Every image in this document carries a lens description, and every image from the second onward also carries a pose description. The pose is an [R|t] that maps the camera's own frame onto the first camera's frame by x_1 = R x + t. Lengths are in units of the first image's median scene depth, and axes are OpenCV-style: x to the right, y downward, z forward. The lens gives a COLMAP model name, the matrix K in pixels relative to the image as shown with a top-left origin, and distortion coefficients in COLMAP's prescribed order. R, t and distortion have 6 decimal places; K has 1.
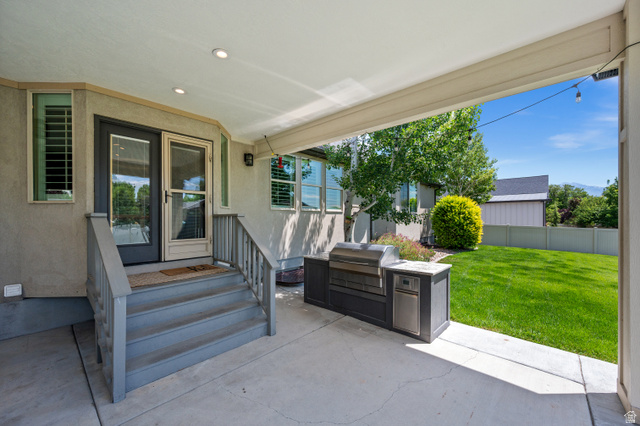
lens RADIAL K [[257.7, 0, 317.1], [0, 257.7, 218.6], [0, 0, 1]] dist [-0.000638, -0.000022]
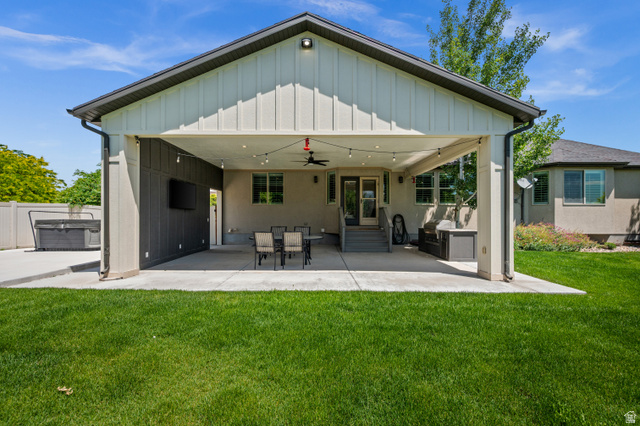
lens RADIAL K [[262.1, 0, 323.3], [0, 262.1, 212.0], [0, 0, 1]] dist [-0.000695, -0.000312]
pose [[0.672750, -0.010607, -0.739794, 1.031046], [-0.000286, 0.999893, -0.014596, 0.059103], [0.739870, 0.010031, 0.672675, -0.989782]]
